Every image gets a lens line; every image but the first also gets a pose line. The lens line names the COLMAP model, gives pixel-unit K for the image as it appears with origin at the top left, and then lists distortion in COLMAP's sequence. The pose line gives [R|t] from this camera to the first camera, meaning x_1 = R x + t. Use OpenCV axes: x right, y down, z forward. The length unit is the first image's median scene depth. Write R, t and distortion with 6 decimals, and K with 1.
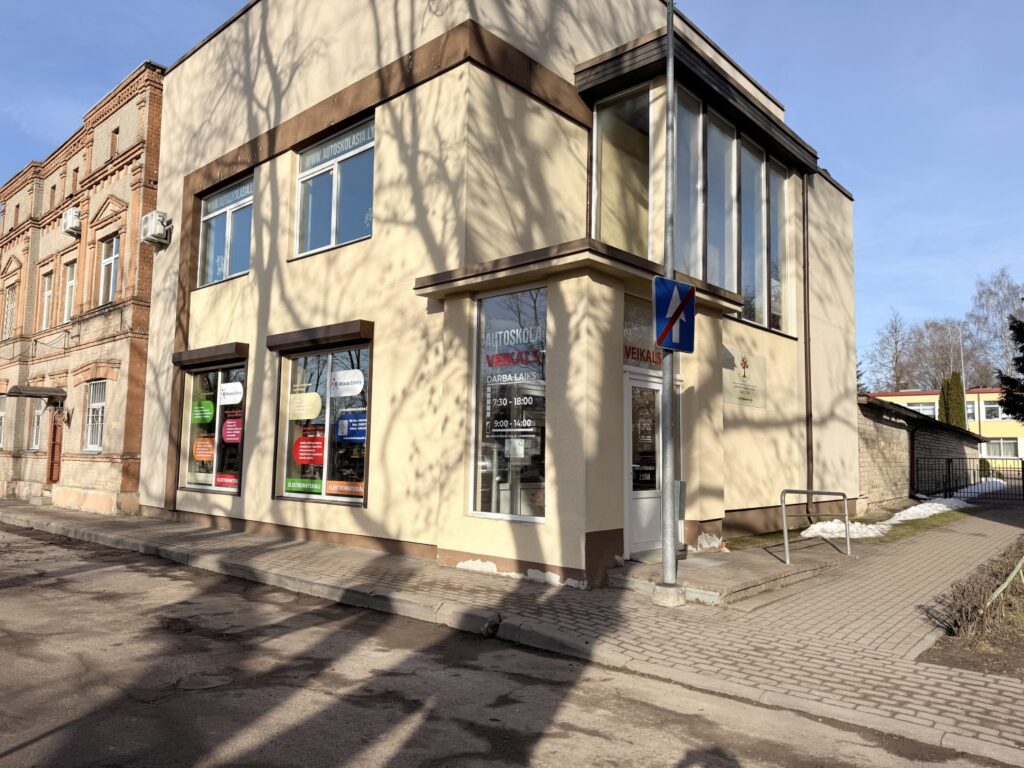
lens RADIAL K [[704.2, 0, 516.8], [0, 704.2, 385.7], [0, 0, 1]] dist [0.104986, -0.123163]
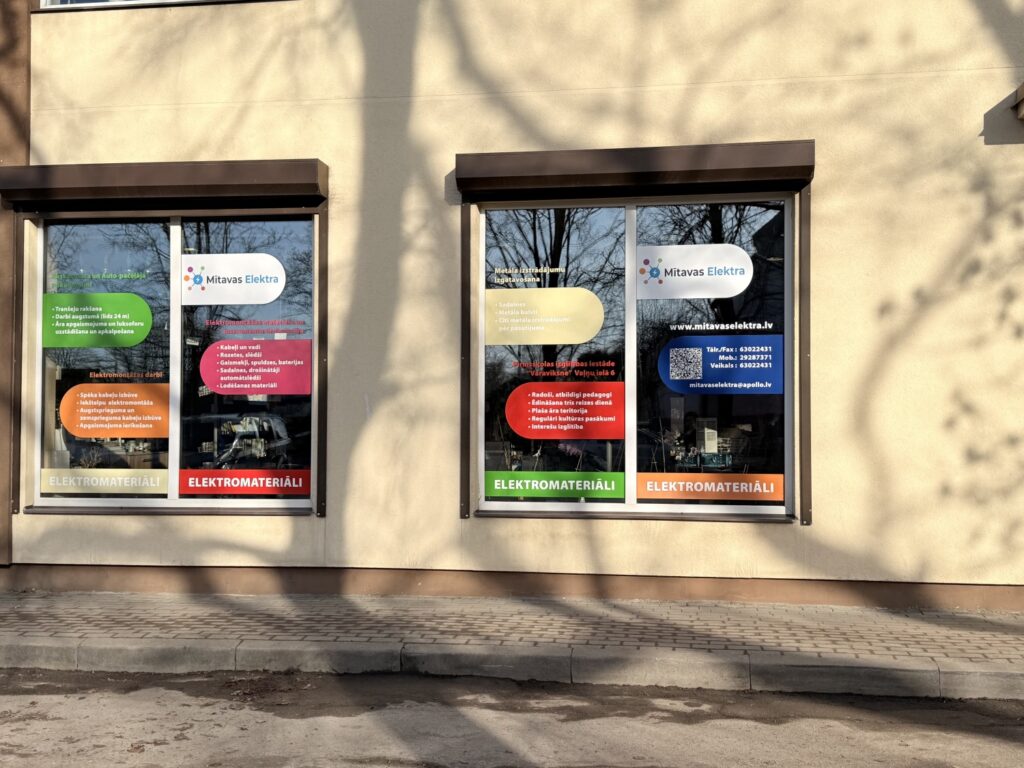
lens RADIAL K [[1101.4, 0, 512.0], [0, 1101.4, 384.0], [0, 0, 1]] dist [0.197674, -0.440126]
pose [[0.840730, -0.000798, 0.541454, -0.744545], [-0.039029, 0.997308, 0.062072, 0.030148], [-0.540046, -0.073318, 0.838436, 0.421172]]
